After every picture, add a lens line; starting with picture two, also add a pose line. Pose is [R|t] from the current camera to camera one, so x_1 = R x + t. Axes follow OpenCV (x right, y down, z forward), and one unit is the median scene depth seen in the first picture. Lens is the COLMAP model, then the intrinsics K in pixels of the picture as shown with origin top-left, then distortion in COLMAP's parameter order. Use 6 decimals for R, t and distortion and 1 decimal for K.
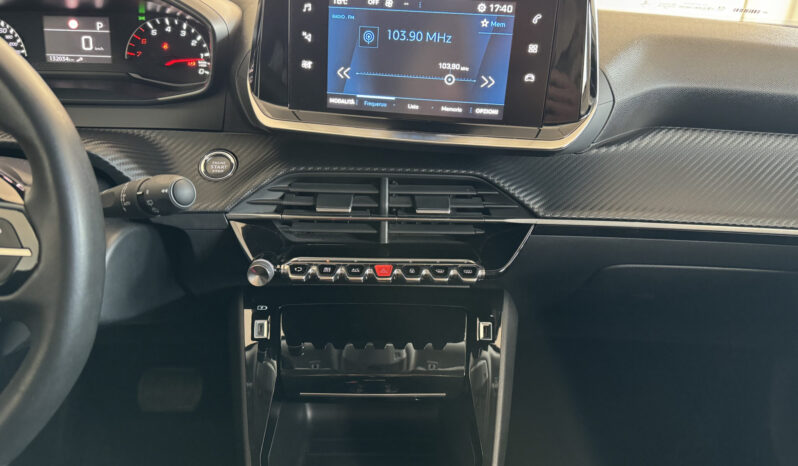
lens RADIAL K [[562.9, 0, 399.0], [0, 562.9, 233.0], [0, 0, 1]] dist [0.105348, -0.154647]
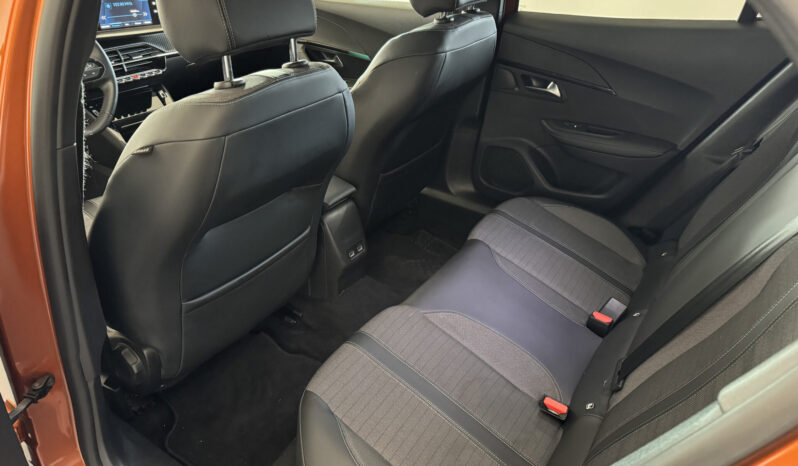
lens RADIAL K [[562.9, 0, 399.0], [0, 562.9, 233.0], [0, 0, 1]] dist [0.105348, -0.154647]
pose [[0.577304, -0.422367, 0.698803, -1.768676], [0.302489, 0.905556, 0.297436, 0.345883], [-0.758433, 0.039669, 0.650543, -2.194947]]
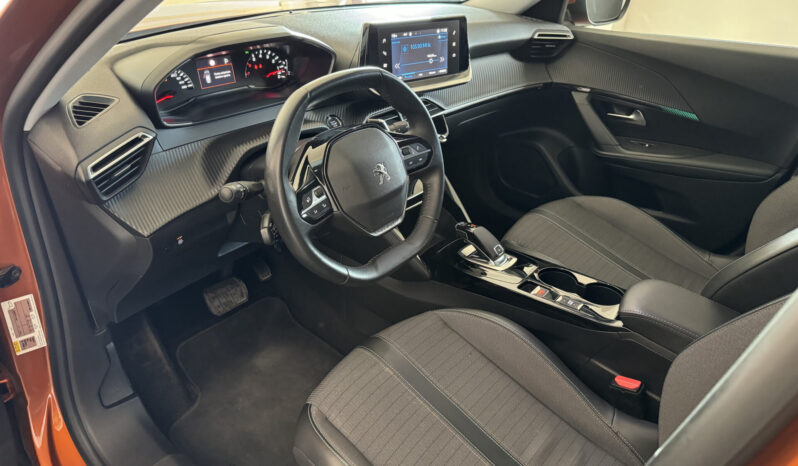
lens RADIAL K [[578.9, 0, 399.0], [0, 578.9, 233.0], [0, 0, 1]] dist [0.181771, -0.417543]
pose [[0.669432, -0.367679, 0.645501, -1.687924], [0.274918, 0.929851, 0.244535, -0.205810], [-0.690131, 0.013760, 0.723554, -0.654006]]
